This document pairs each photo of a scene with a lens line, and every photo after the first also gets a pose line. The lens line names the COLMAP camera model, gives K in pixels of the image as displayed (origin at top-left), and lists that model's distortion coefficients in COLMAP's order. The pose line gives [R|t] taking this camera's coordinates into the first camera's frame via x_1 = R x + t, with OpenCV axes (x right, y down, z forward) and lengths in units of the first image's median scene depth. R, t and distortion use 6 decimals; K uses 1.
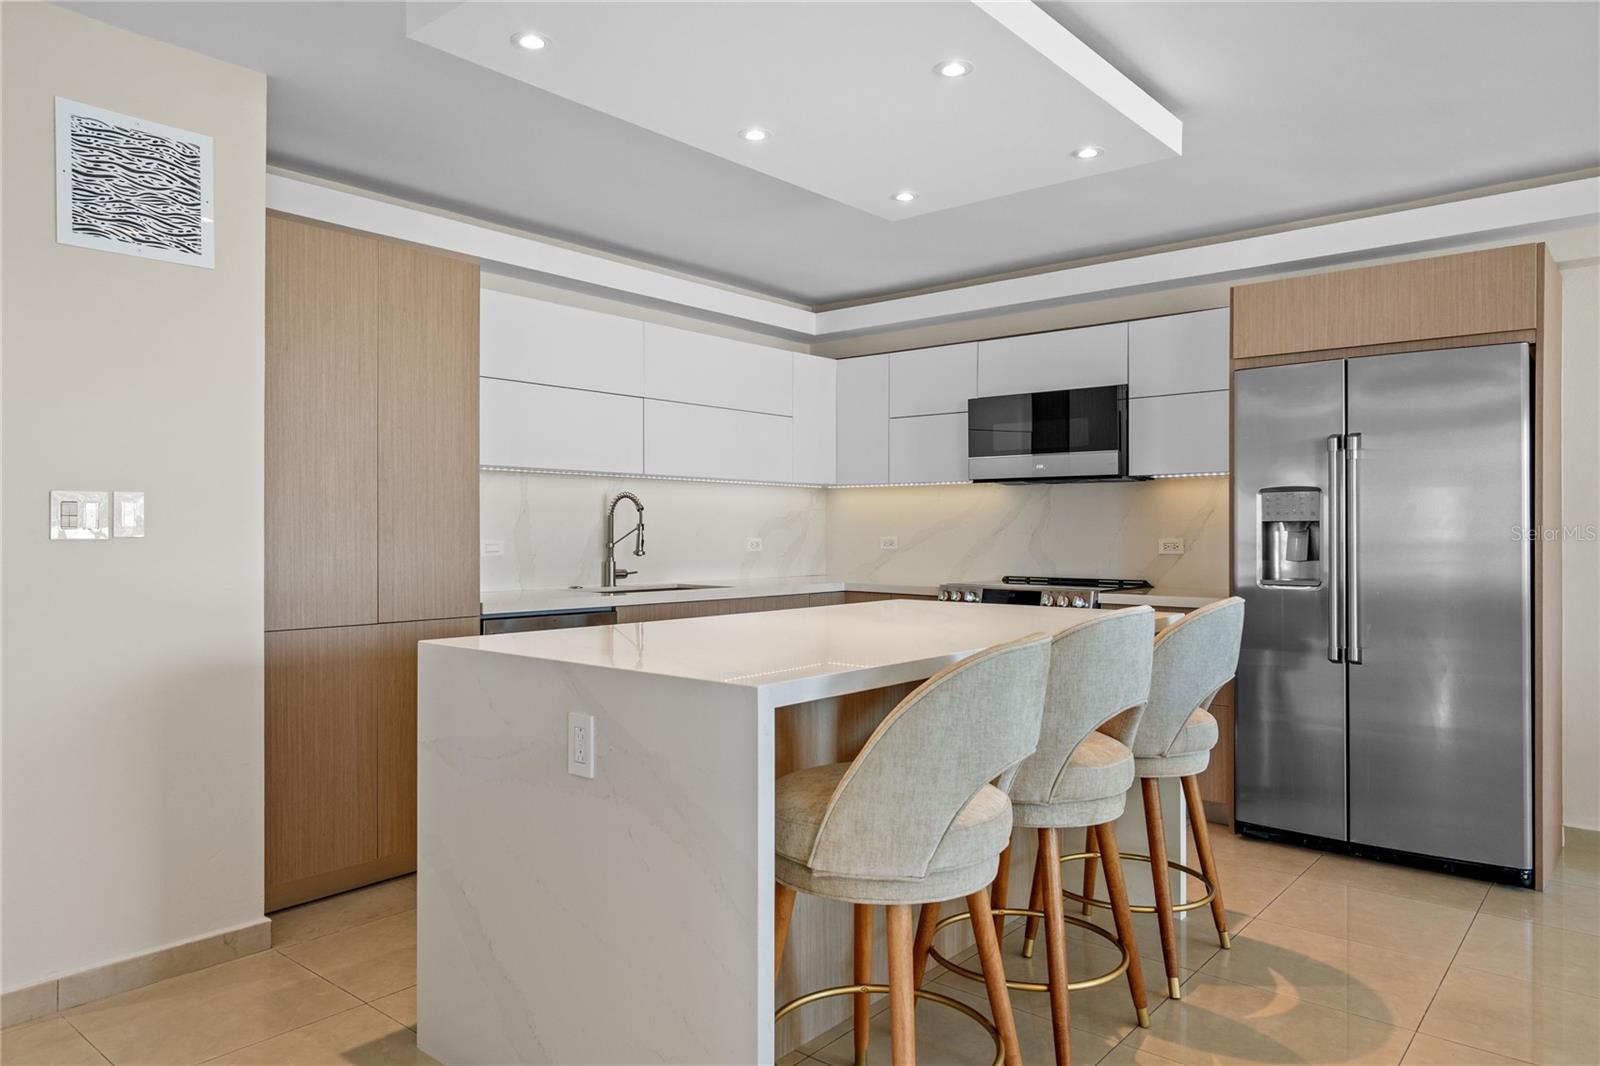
lens RADIAL K [[1038.4, 0, 800.0], [0, 1038.4, 533.0], [0, 0, 1]] dist [0.004394, 0.001817]
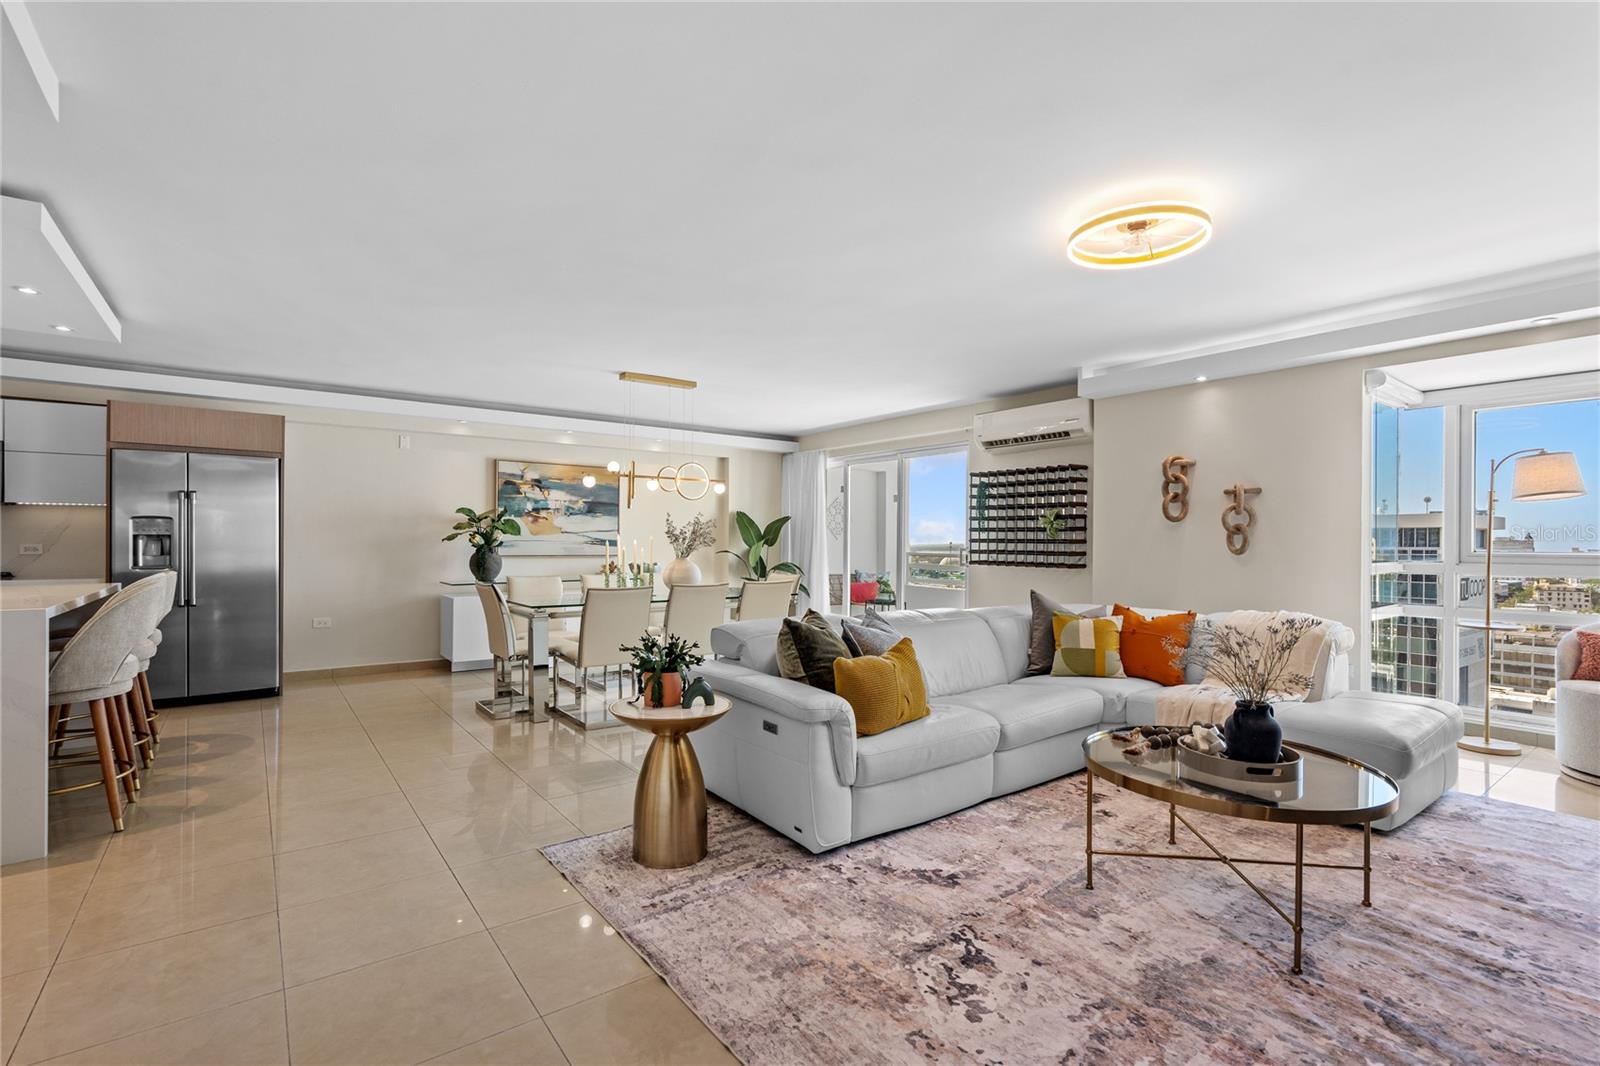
lens RADIAL K [[730.4, 0, 790.3], [0, 730.4, 542.6], [0, 0, 1]] dist [-0.000680, 0.000433]
pose [[0.235556, 0.001163, 0.971860, -0.439687], [-0.002110, 0.999998, -0.000686, 0.001158], [-0.971859, -0.001890, 0.235558, -0.347990]]
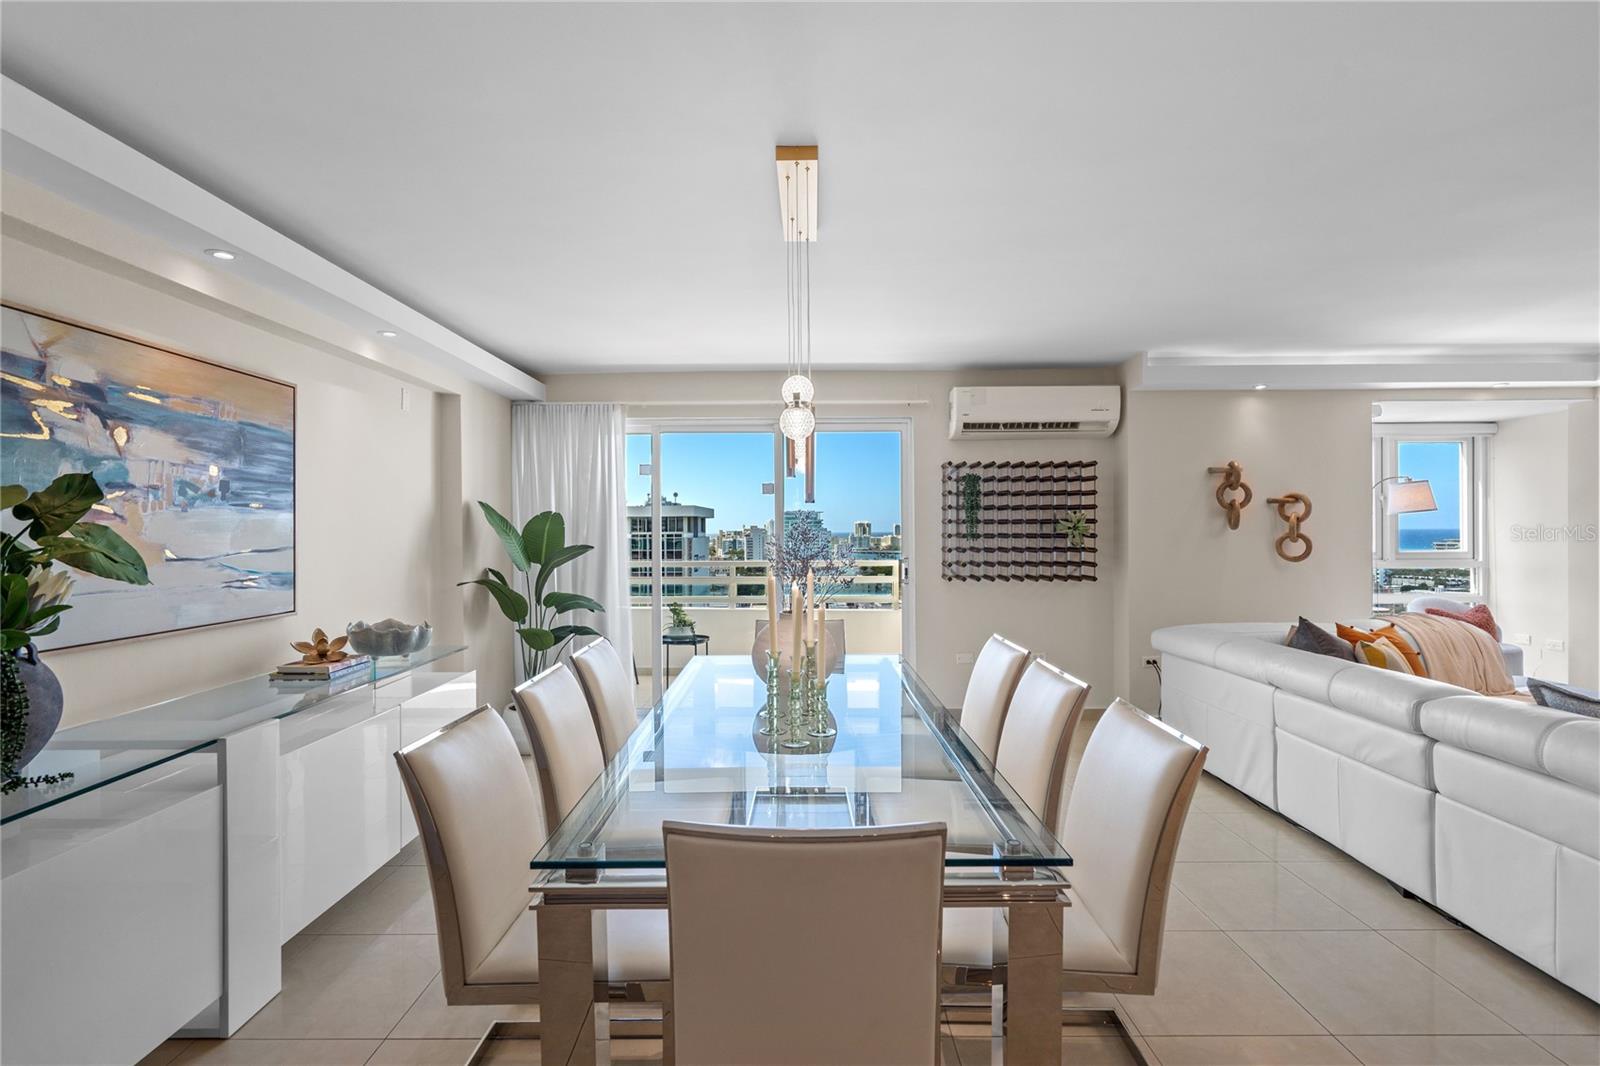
lens RADIAL K [[737.6, 0, 800.0], [0, 737.6, 533.0], [0, 0, 1]] dist [-0.000908, -0.000046]
pose [[-0.640465, 0.001530, 0.767985, 0.307935], [0.011056, 0.999913, 0.007228, -0.039275], [-0.767907, 0.013120, -0.640426, 0.505385]]
